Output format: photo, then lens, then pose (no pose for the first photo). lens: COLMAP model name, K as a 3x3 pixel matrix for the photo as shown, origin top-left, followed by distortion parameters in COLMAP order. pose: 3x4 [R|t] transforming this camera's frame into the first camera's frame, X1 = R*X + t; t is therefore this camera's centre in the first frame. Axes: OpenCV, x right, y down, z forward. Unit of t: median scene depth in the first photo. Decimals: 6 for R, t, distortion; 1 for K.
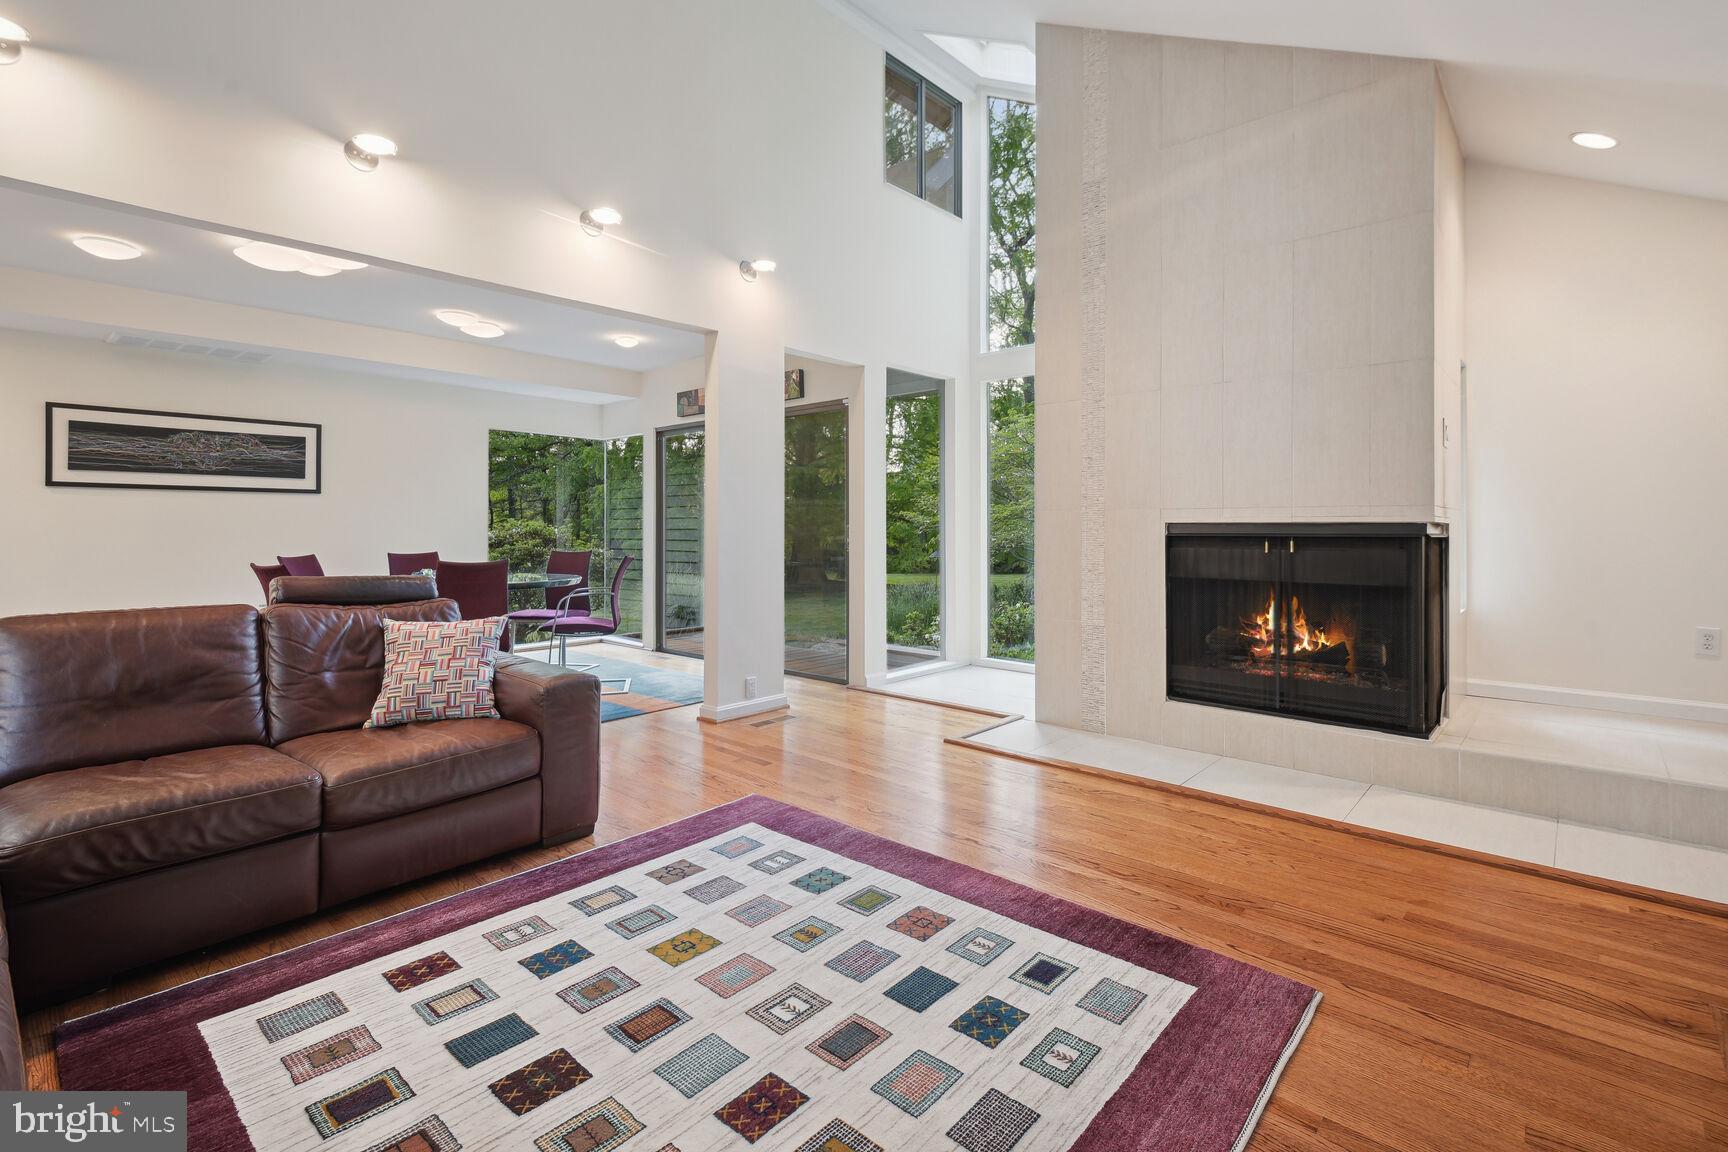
lens RADIAL K [[794.4, 0, 872.5], [0, 794.4, 516.9], [0, 0, 1]] dist [0.020684, -0.009817]
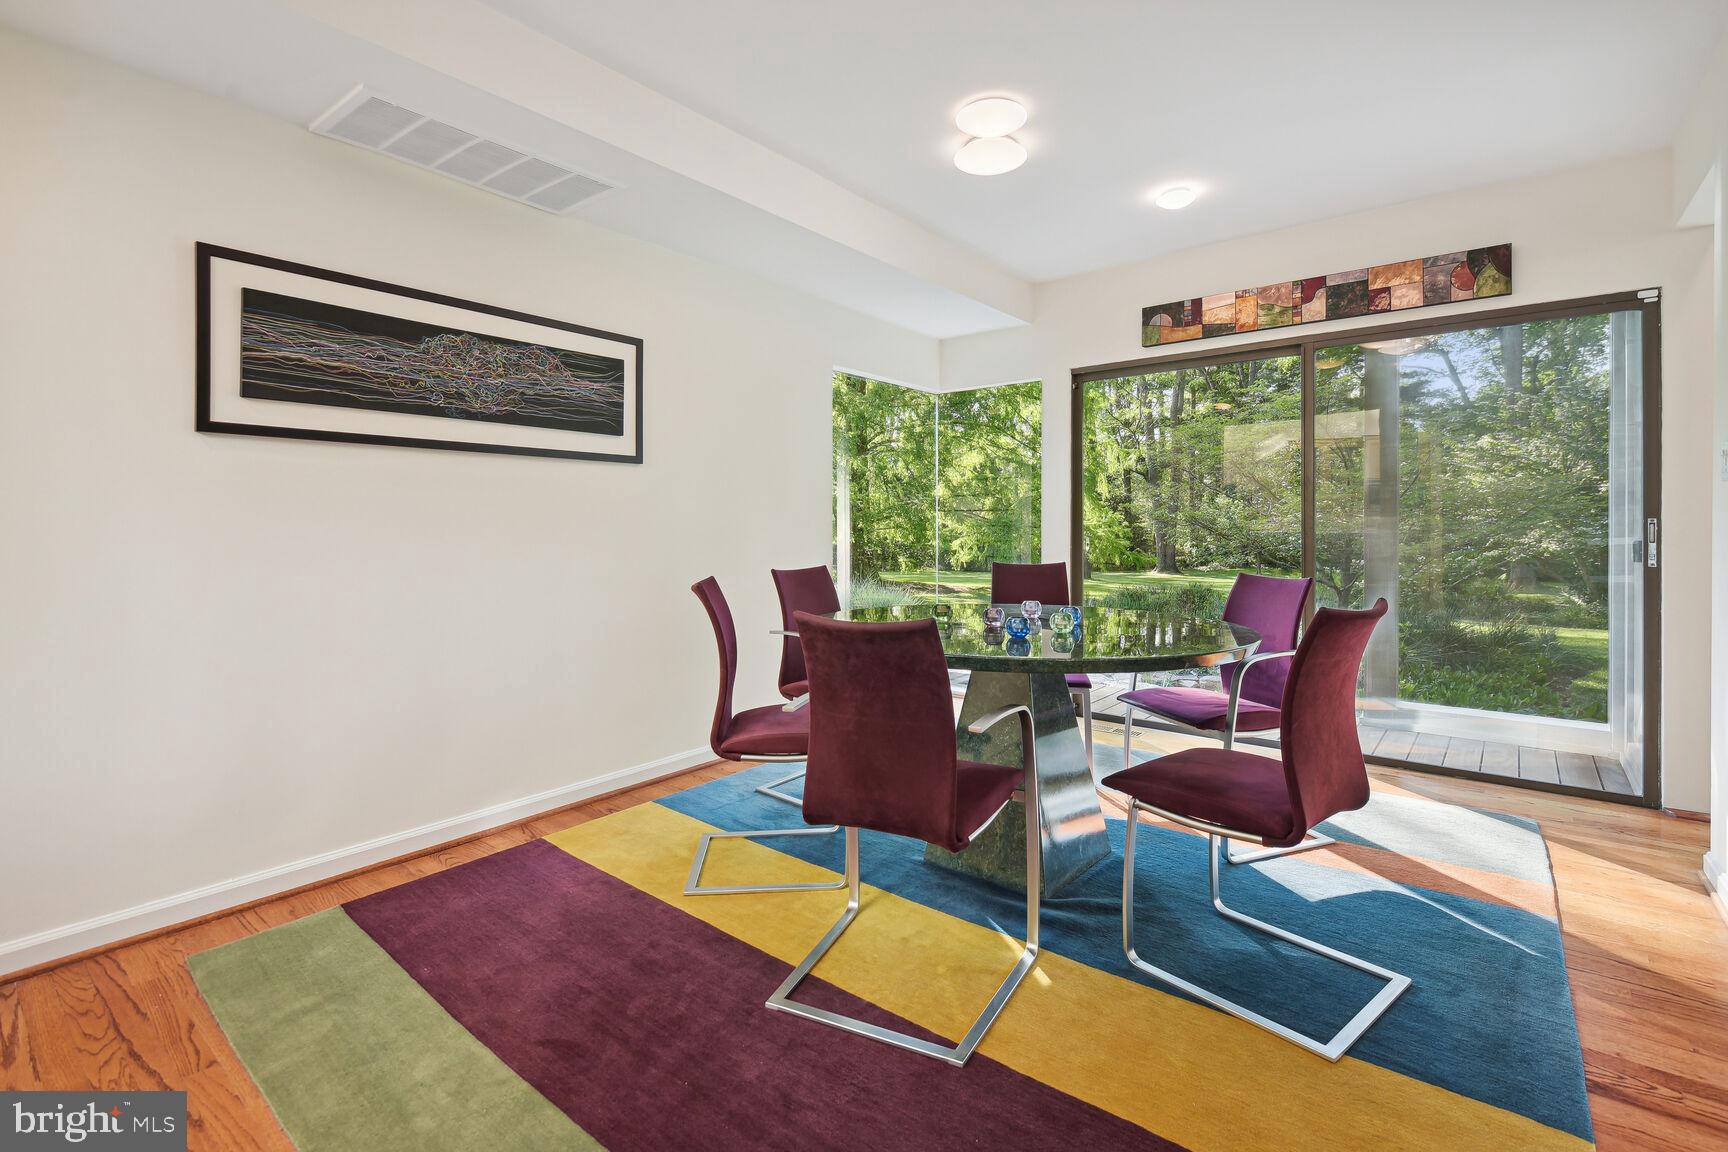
lens RADIAL K [[794.4, 0, 881.4], [0, 794.4, 523.1], [0, 0, 1]] dist [0.020684, -0.009817]
pose [[0.998533, -0.001962, 0.054103, -1.308789], [0.001383, 0.999941, 0.010743, 0.015505], [-0.054121, -0.010653, 0.998478, 1.036172]]
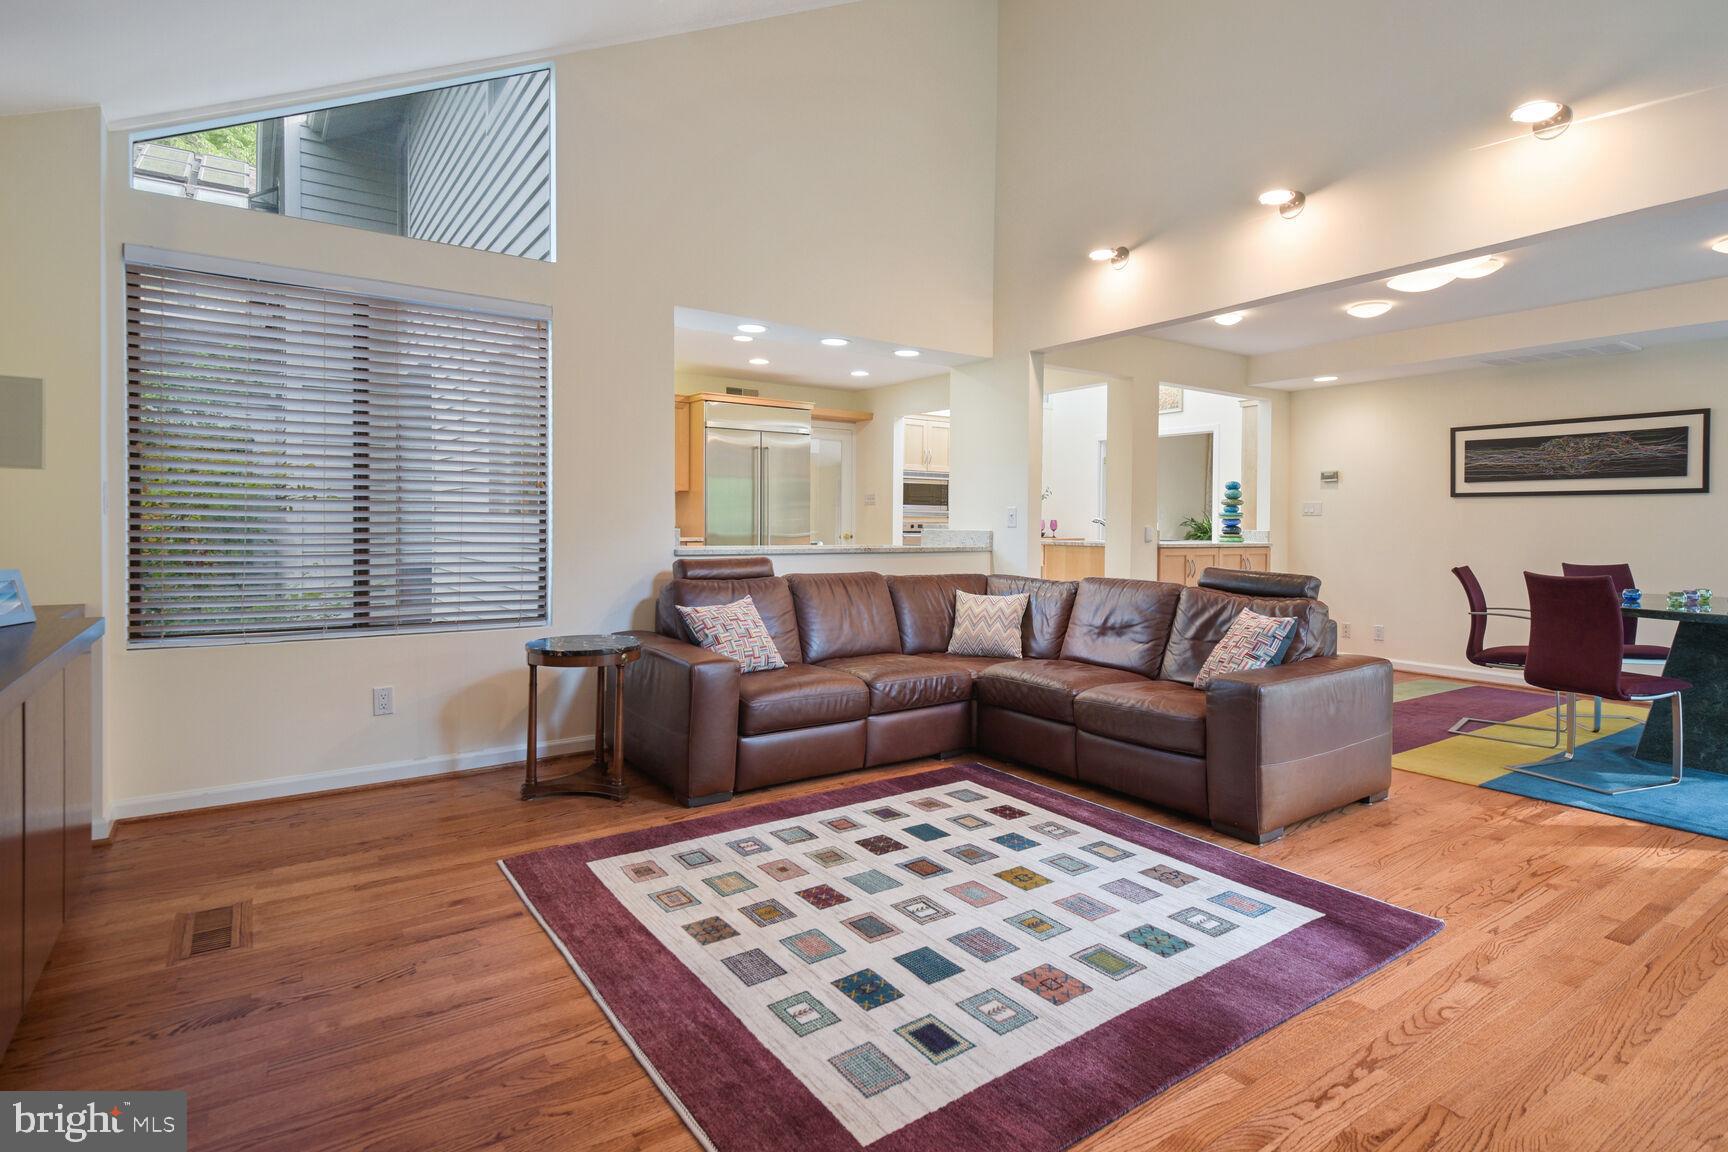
lens RADIAL K [[870.7, 0, 896.9], [0, 870.7, 536.1], [0, 0, 1]] dist [0.025375, -0.008907]
pose [[-0.218344, 0.012266, -0.975795, 0.897905], [0.004609, 0.999923, 0.011538, 0.003189], [0.975861, -0.001978, -0.218383, 0.907390]]
